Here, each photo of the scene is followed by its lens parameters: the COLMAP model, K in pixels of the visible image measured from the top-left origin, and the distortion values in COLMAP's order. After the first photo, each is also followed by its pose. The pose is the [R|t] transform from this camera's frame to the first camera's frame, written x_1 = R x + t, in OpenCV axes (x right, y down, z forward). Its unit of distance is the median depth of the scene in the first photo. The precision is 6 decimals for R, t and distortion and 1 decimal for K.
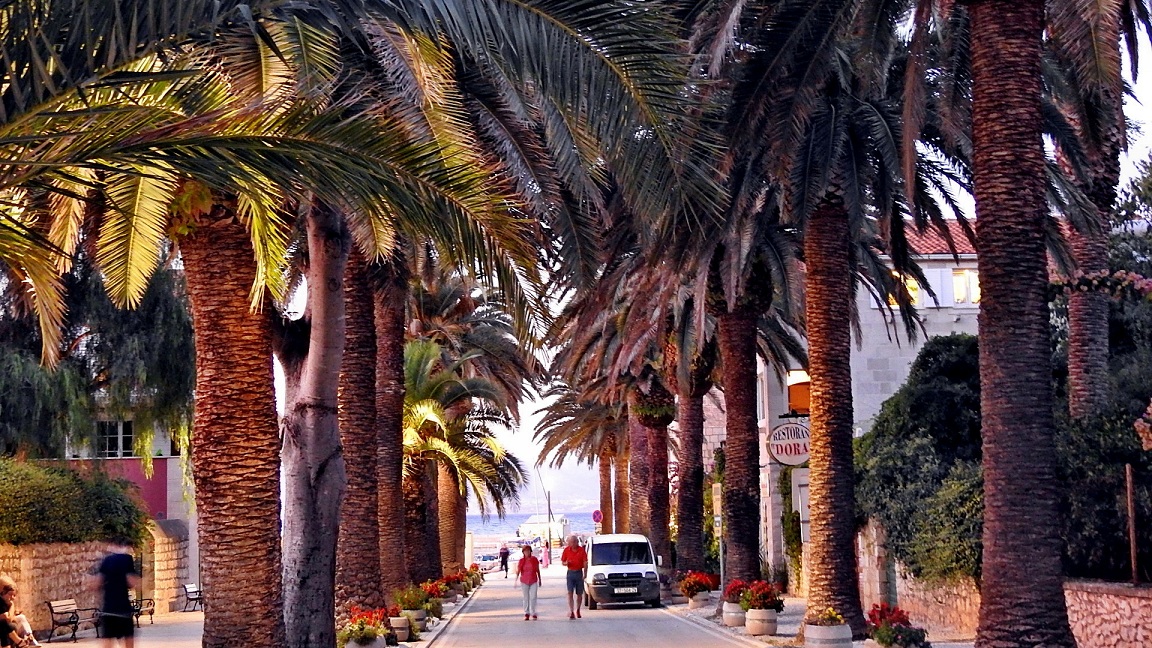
lens RADIAL K [[1885.6, 0, 557.1], [0, 1885.6, 322.6], [0, 0, 1]] dist [-0.004222, -0.035265]
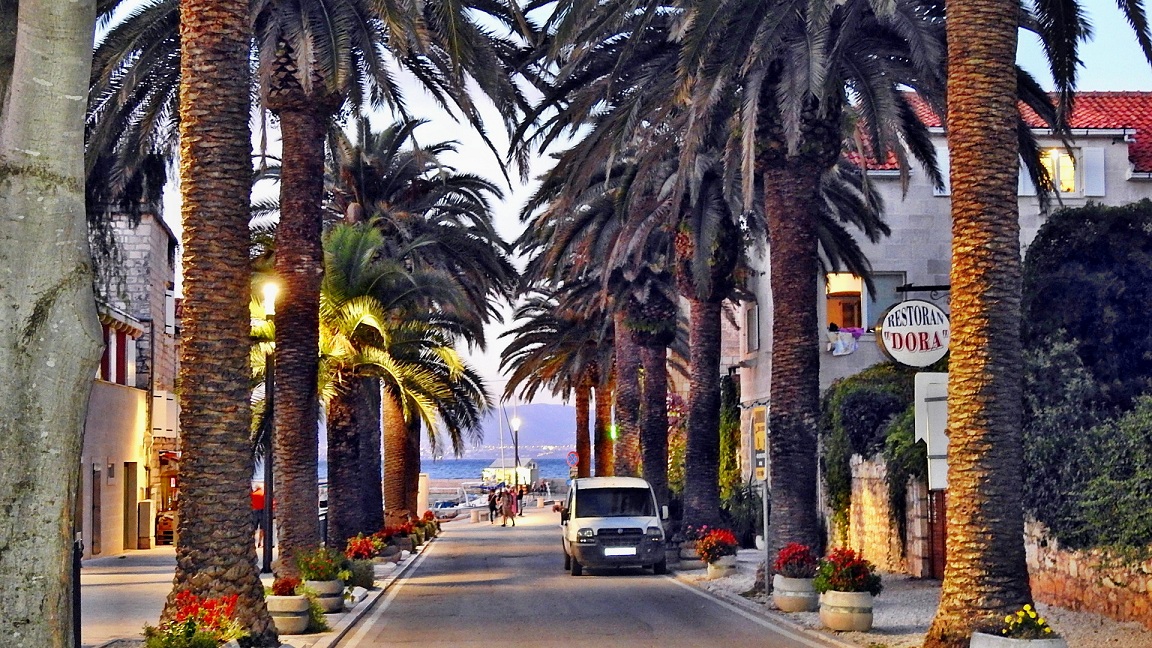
lens RADIAL K [[1946.3, 0, 576.0], [0, 1946.3, 324.0], [0, 0, 1]] dist [0.023982, 0.046796]
pose [[0.999520, 0.016378, 0.026291, -0.004806], [-0.017193, 0.999369, 0.031083, 0.037325], [-0.025766, -0.031520, 0.999171, 0.307199]]
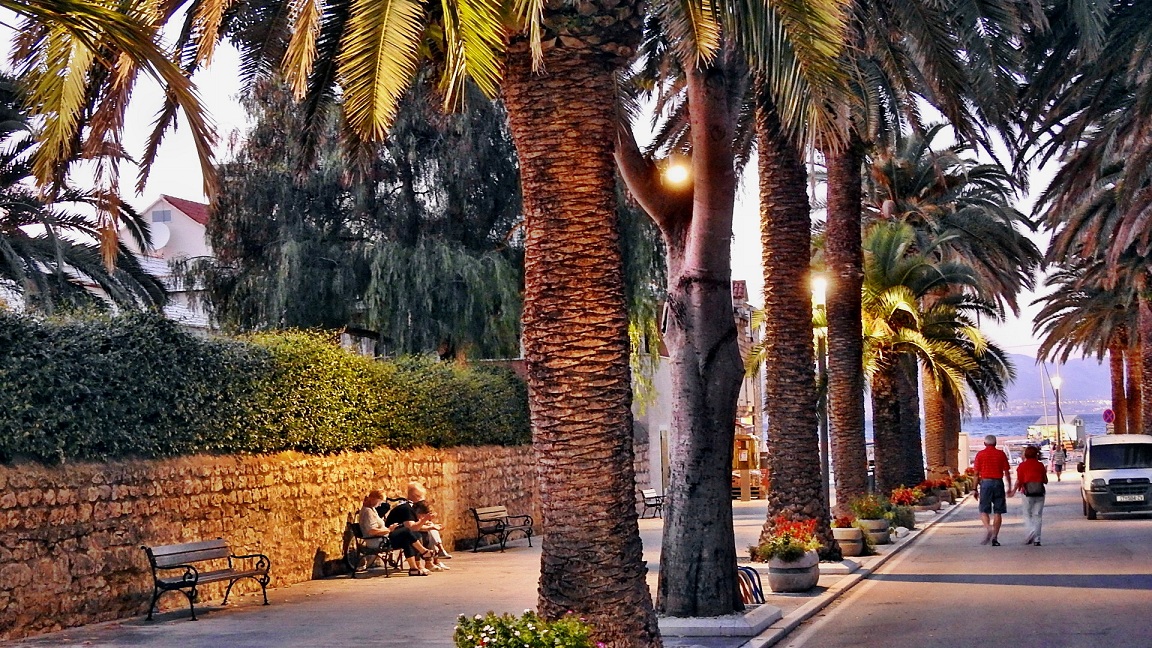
lens RADIAL K [[1946.3, 0, 576.0], [0, 1946.3, 324.0], [0, 0, 1]] dist [0.023982, 0.046796]
pose [[0.968615, -0.018222, -0.247896, 0.018286], [0.031451, 0.998278, 0.049512, 0.011283], [0.246567, -0.055755, 0.967521, 0.087444]]
